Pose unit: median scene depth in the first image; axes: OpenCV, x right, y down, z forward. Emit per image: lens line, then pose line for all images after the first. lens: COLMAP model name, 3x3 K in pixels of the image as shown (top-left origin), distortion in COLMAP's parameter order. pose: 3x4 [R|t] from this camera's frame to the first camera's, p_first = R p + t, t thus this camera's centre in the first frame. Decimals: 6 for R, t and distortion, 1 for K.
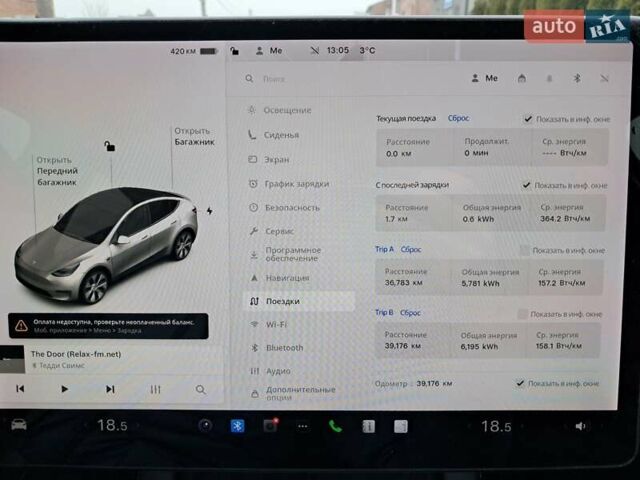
lens RADIAL K [[538.8, 0, 320.0], [0, 538.8, 240.0], [0, 0, 1]] dist [0.004220, 0.003539]
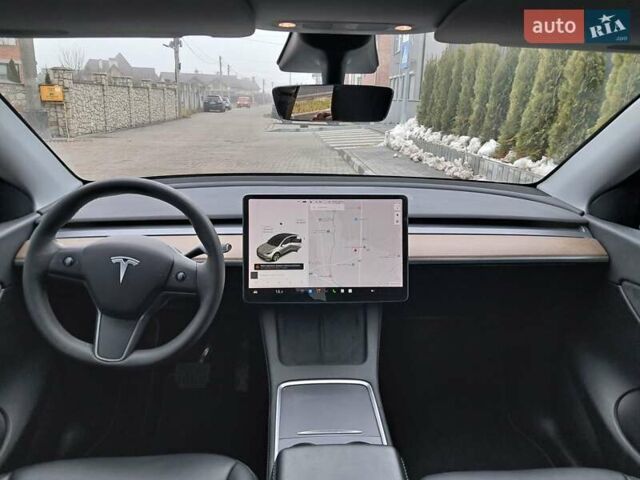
lens RADIAL K [[505.9, 0, 321.7], [0, 505.9, 235.5], [0, 0, 1]] dist [0.014211, -0.011211]
pose [[0.997538, -0.001369, 0.070110, -0.338866], [0.006636, 0.997165, -0.074954, 0.213917], [-0.069808, 0.075234, 0.994719, -2.880931]]
